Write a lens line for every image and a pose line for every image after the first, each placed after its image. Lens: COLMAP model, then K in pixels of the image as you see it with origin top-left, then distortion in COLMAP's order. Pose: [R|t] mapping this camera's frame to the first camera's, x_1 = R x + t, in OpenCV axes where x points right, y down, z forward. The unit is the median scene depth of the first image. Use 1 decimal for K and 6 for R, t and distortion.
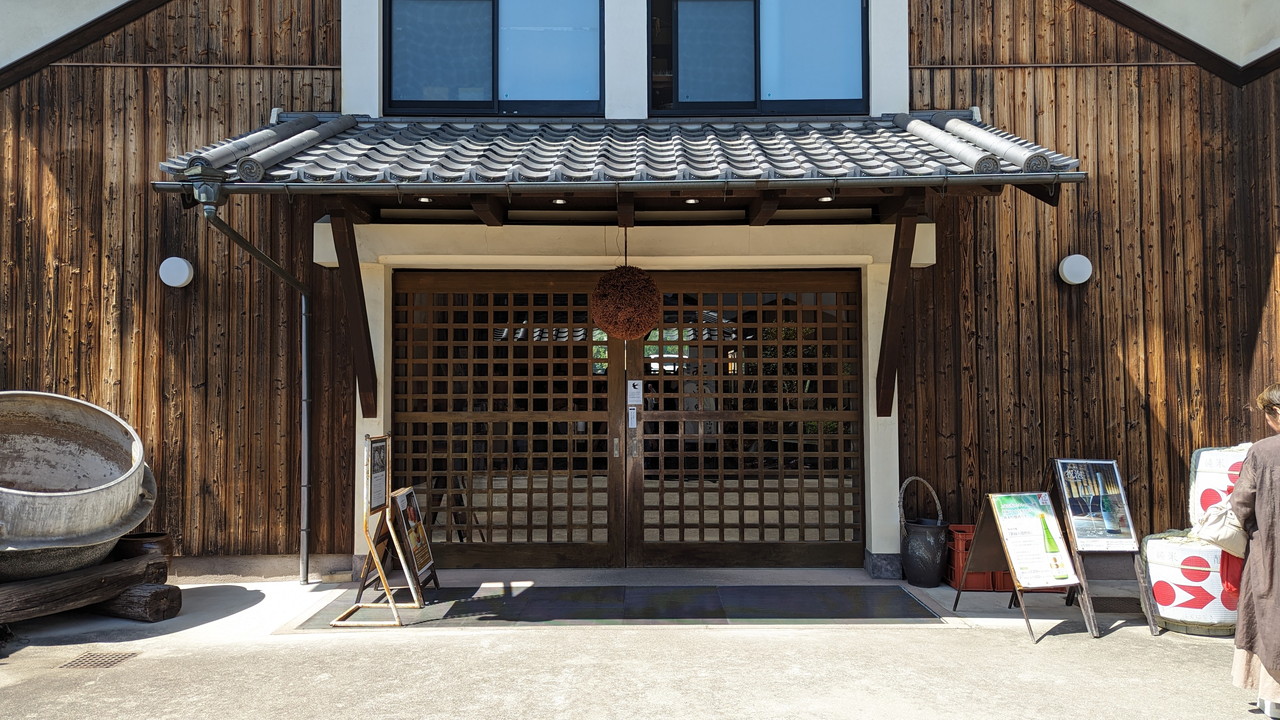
lens RADIAL K [[894.0, 0, 644.6], [0, 894.0, 352.3], [0, 0, 1]] dist [0.065387, -0.073937]
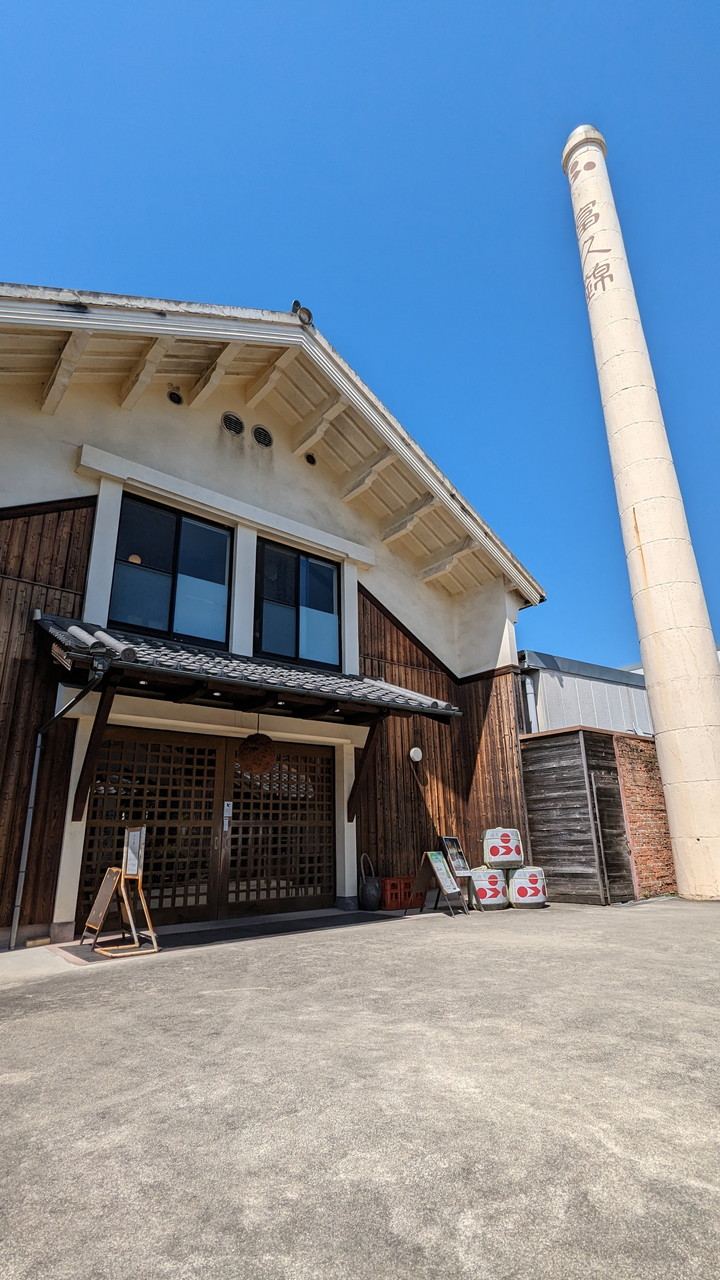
lens RADIAL K [[597.4, 0, 357.1], [0, 597.4, 619.8], [0, 0, 1]] dist [-0.041602, 0.000015]
pose [[0.770719, 0.207220, 0.602537, -0.602018], [-0.009876, 0.949411, -0.313882, 0.057526], [-0.637098, 0.235965, 0.733776, -0.080596]]
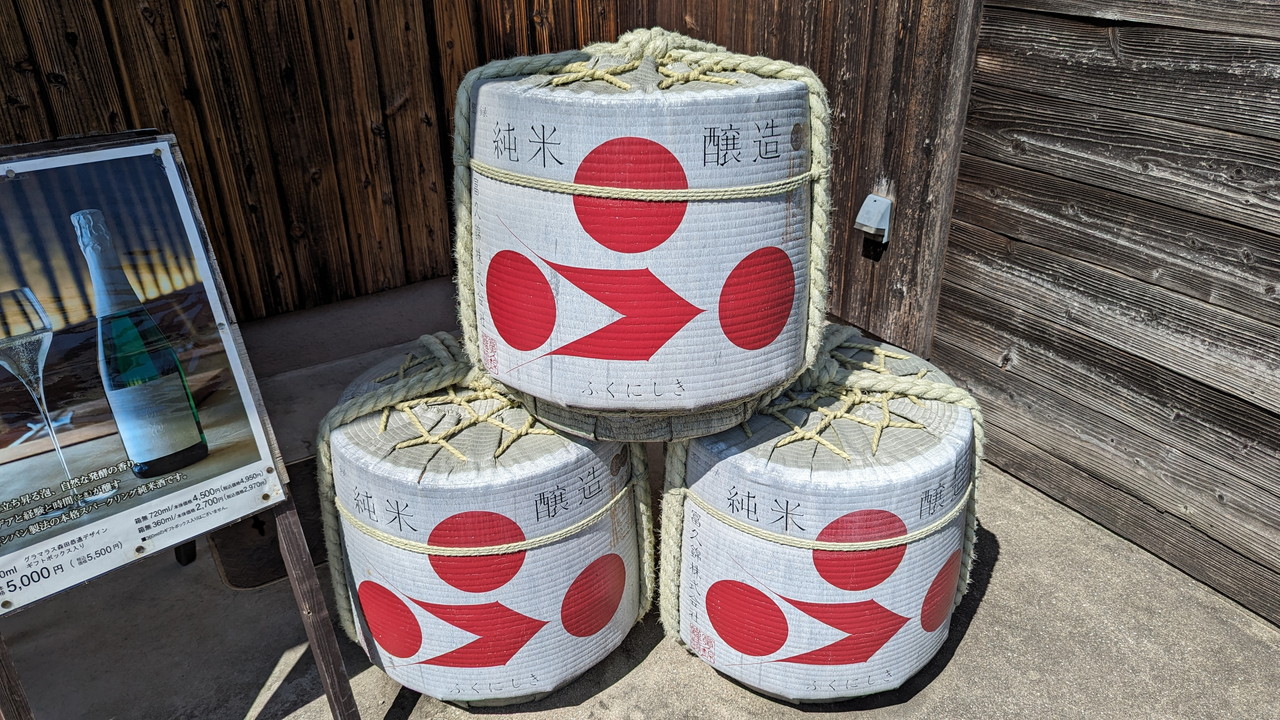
lens RADIAL K [[894.0, 0, 644.6], [0, 894.0, 352.3], [0, 0, 1]] dist [0.065387, -0.073937]
pose [[0.834106, -0.258237, 0.487423, 0.410258], [-0.014408, 0.873145, 0.487248, 0.044504], [-0.551417, -0.413439, 0.724574, 0.617360]]
